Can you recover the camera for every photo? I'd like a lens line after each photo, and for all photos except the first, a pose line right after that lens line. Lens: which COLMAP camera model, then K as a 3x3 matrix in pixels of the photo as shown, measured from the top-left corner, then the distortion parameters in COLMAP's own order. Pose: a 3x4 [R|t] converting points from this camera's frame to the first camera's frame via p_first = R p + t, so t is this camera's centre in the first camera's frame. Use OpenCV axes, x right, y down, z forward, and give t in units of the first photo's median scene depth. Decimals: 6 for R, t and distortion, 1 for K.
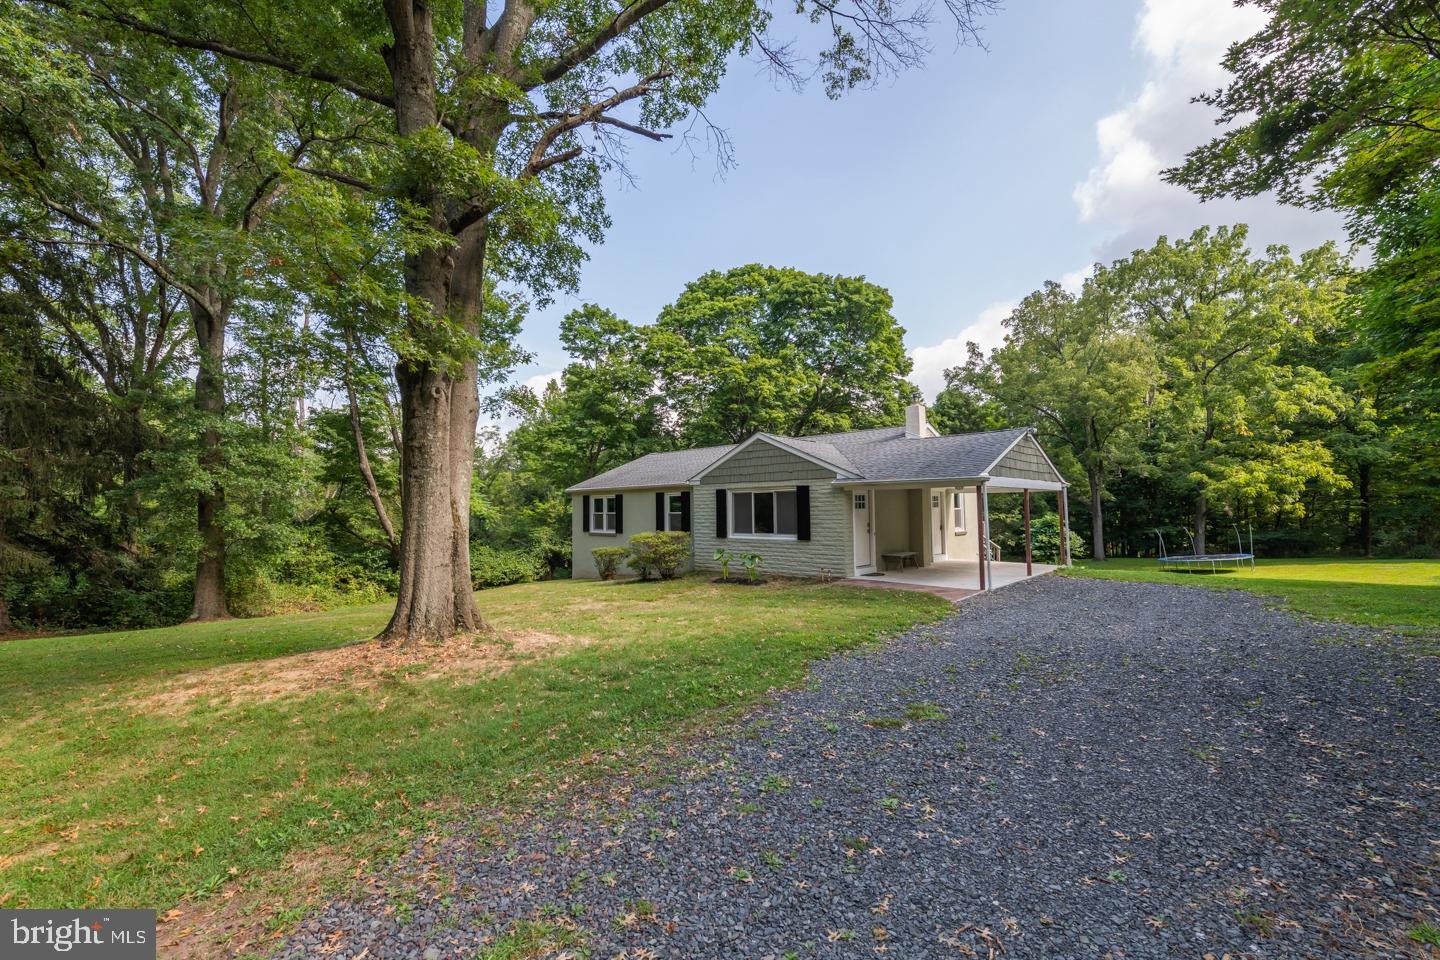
lens RADIAL K [[589.7, 0, 720.6], [0, 589.7, 483.1], [0, 0, 1]] dist [0.006419, -0.002009]
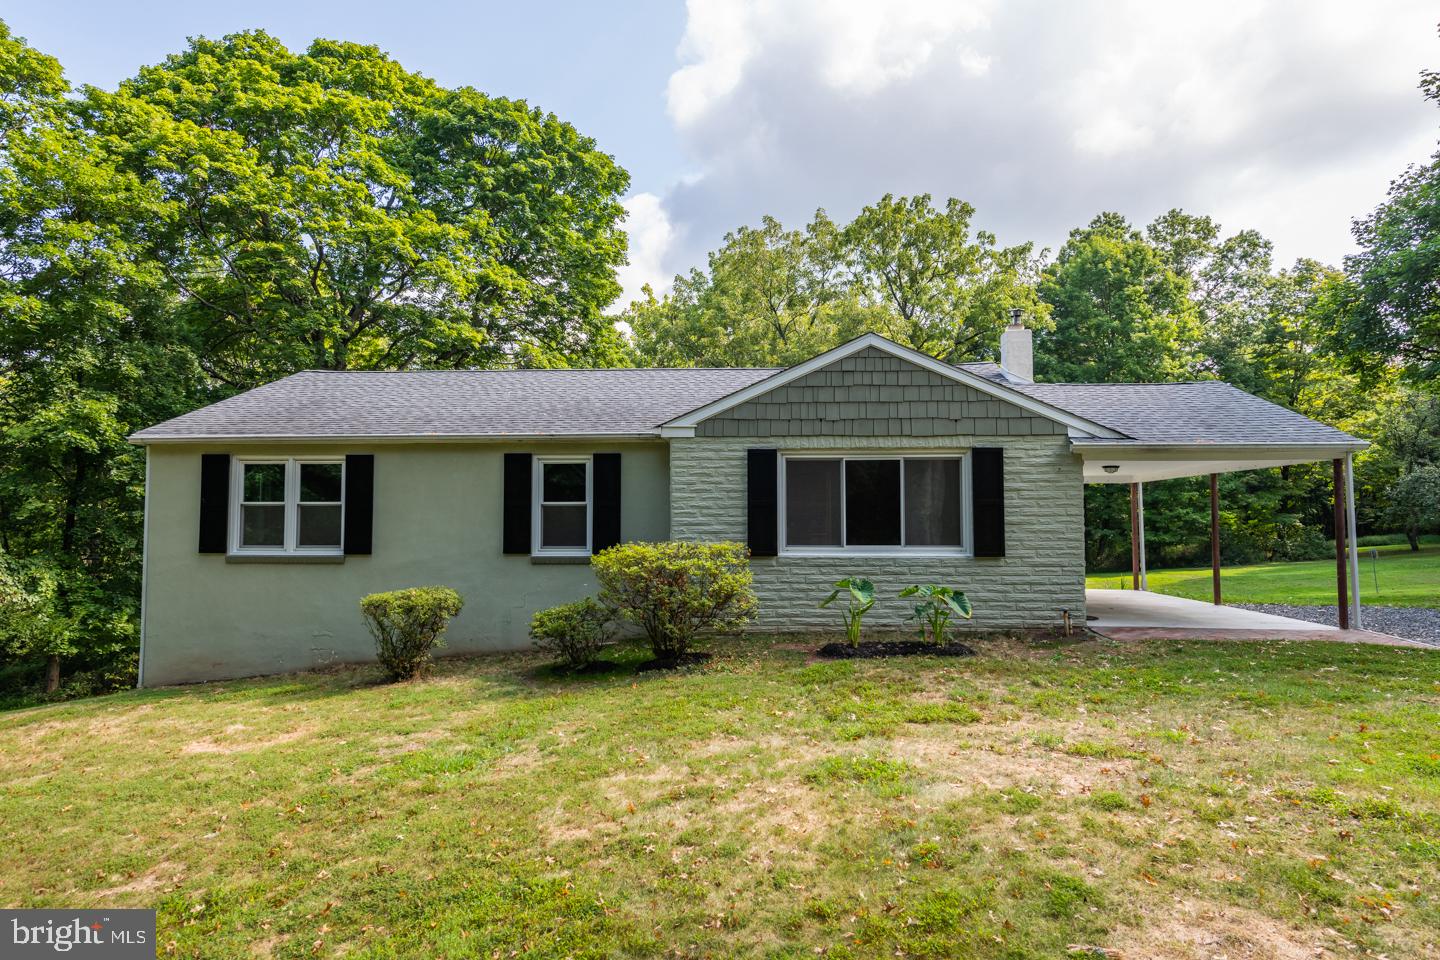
lens RADIAL K [[894.9, 0, 715.4], [0, 894.9, 477.9], [0, 0, 1]] dist [0.017250, -0.003332]
pose [[0.767238, 0.039520, 0.640143, -0.447683], [-0.036012, 0.999180, -0.018523, 0.044367], [-0.640350, -0.008841, 0.768032, 0.476293]]
